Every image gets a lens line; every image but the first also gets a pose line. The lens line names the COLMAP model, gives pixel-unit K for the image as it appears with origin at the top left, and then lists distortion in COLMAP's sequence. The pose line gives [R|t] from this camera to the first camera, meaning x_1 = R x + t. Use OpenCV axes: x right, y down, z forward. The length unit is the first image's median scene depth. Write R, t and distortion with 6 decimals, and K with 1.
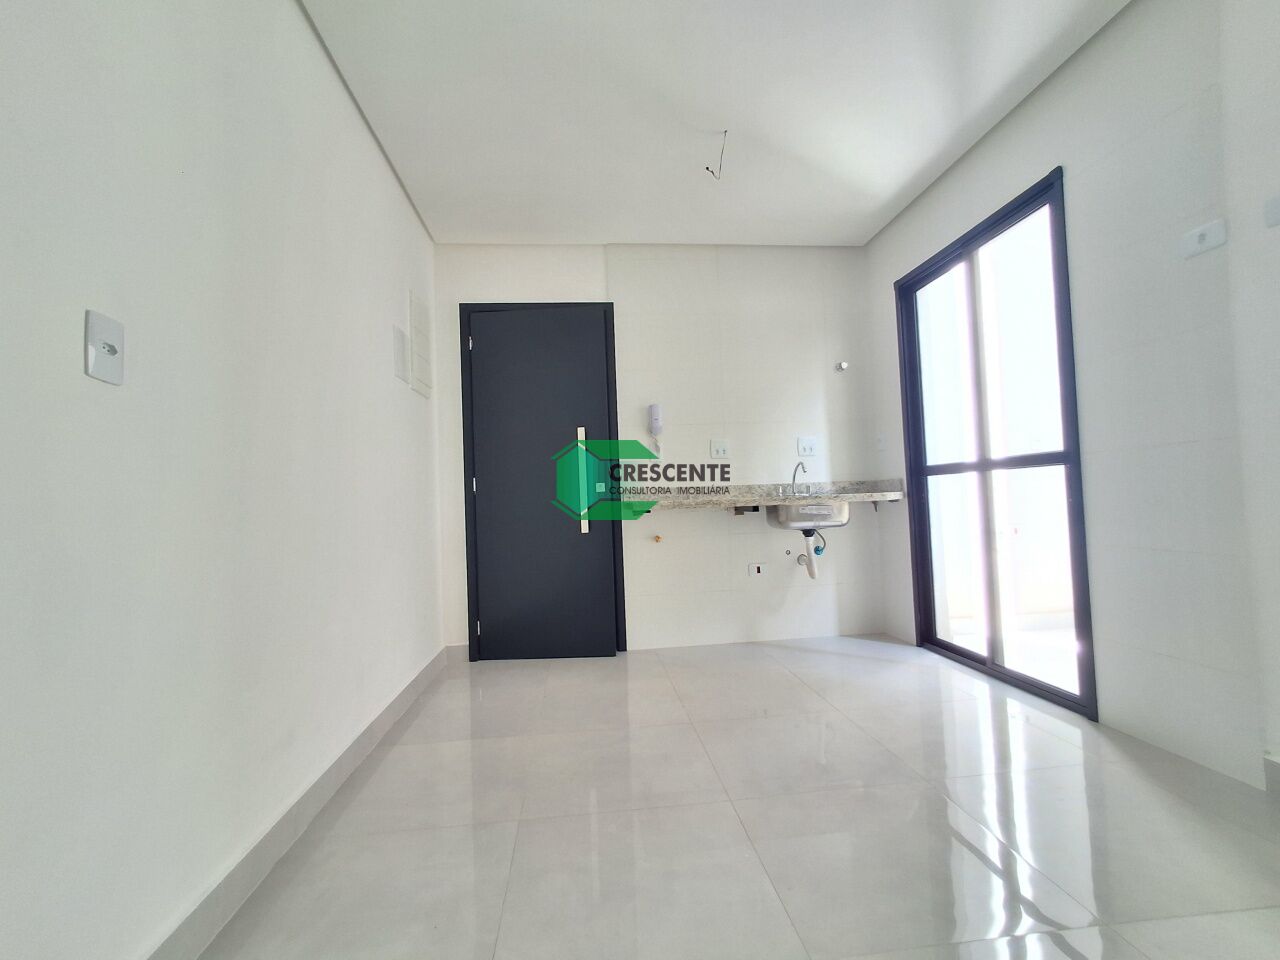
lens RADIAL K [[586.6, 0, 640.9], [0, 586.6, 480.1], [0, 0, 1]] dist [0.001050, -0.003094]
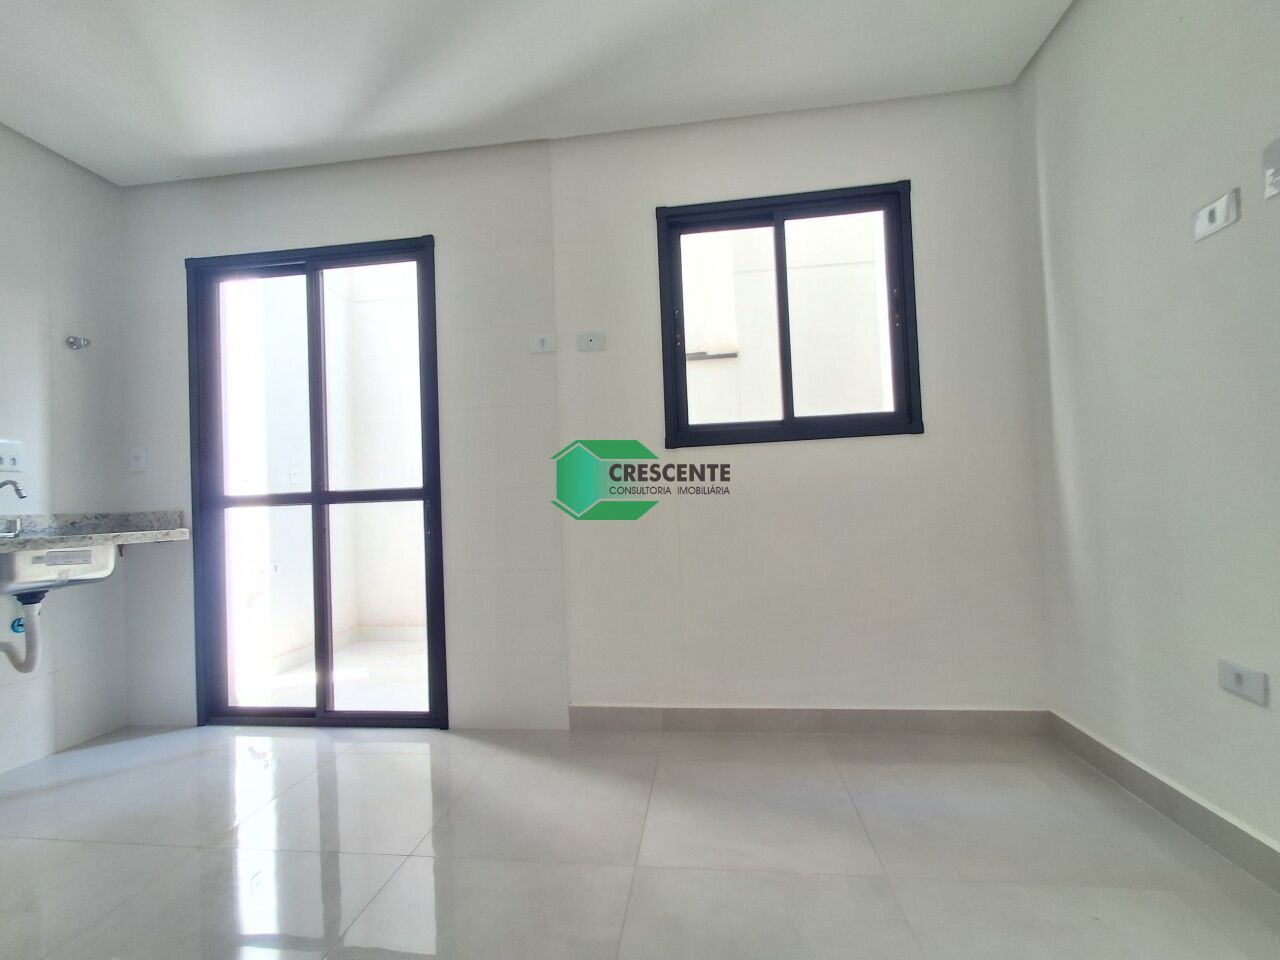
lens RADIAL K [[586.6, 0, 639.4], [0, 586.6, 480.7], [0, 0, 1]] dist [0.001050, -0.003094]
pose [[0.223480, 0.066060, 0.972467, -0.205615], [-0.007803, 0.997790, -0.065987, 0.004835], [-0.974677, 0.007158, 0.223502, 0.288193]]
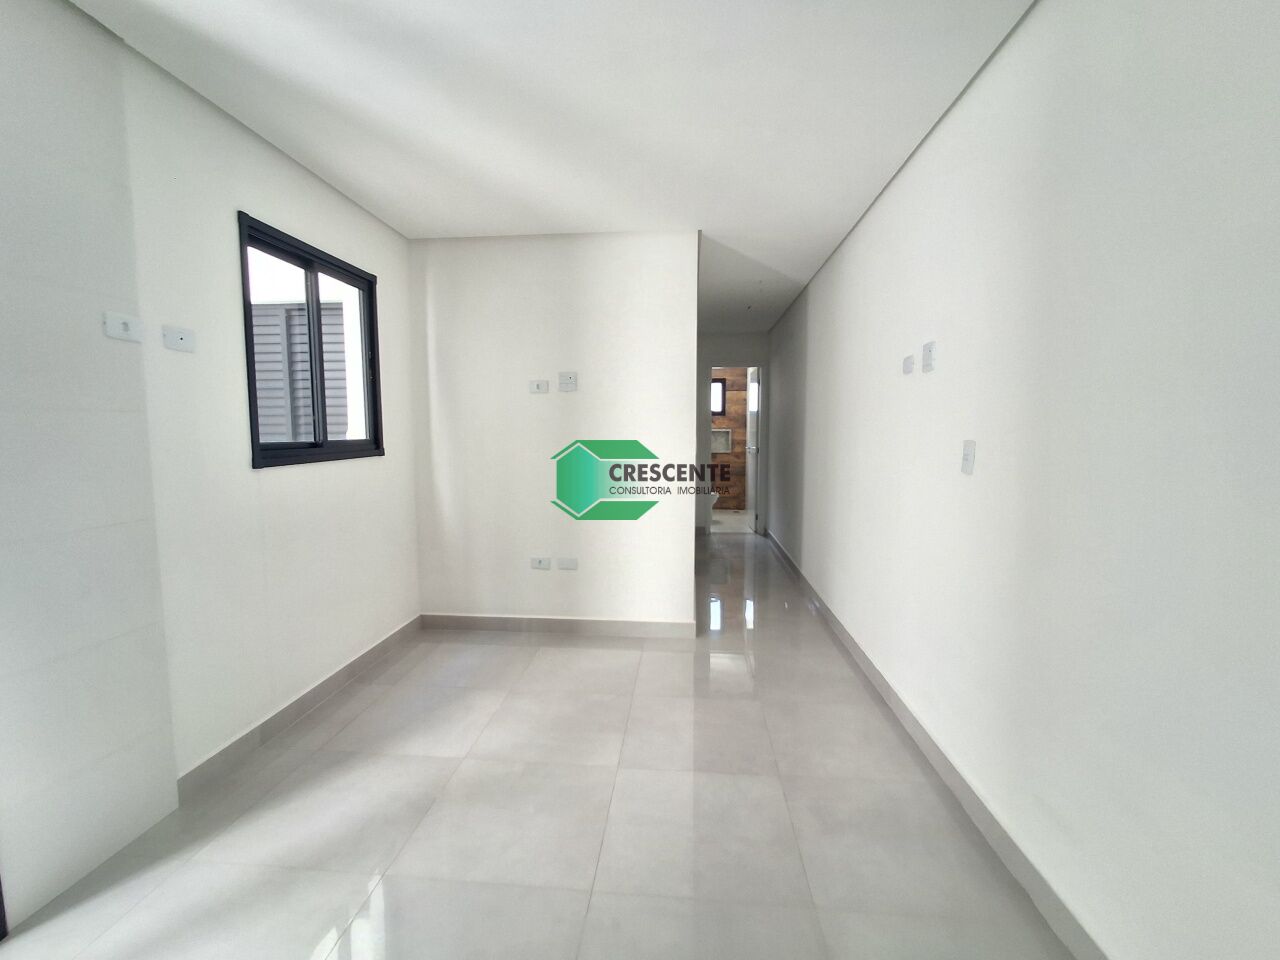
lens RADIAL K [[586.6, 0, 639.4], [0, 586.6, 480.3], [0, 0, 1]] dist [0.001050, -0.003094]
pose [[-0.984731, 0.021323, 0.172773, -0.060885], [0.029126, 0.998661, 0.042758, -0.100270], [-0.171630, 0.047137, -0.984033, 1.161018]]
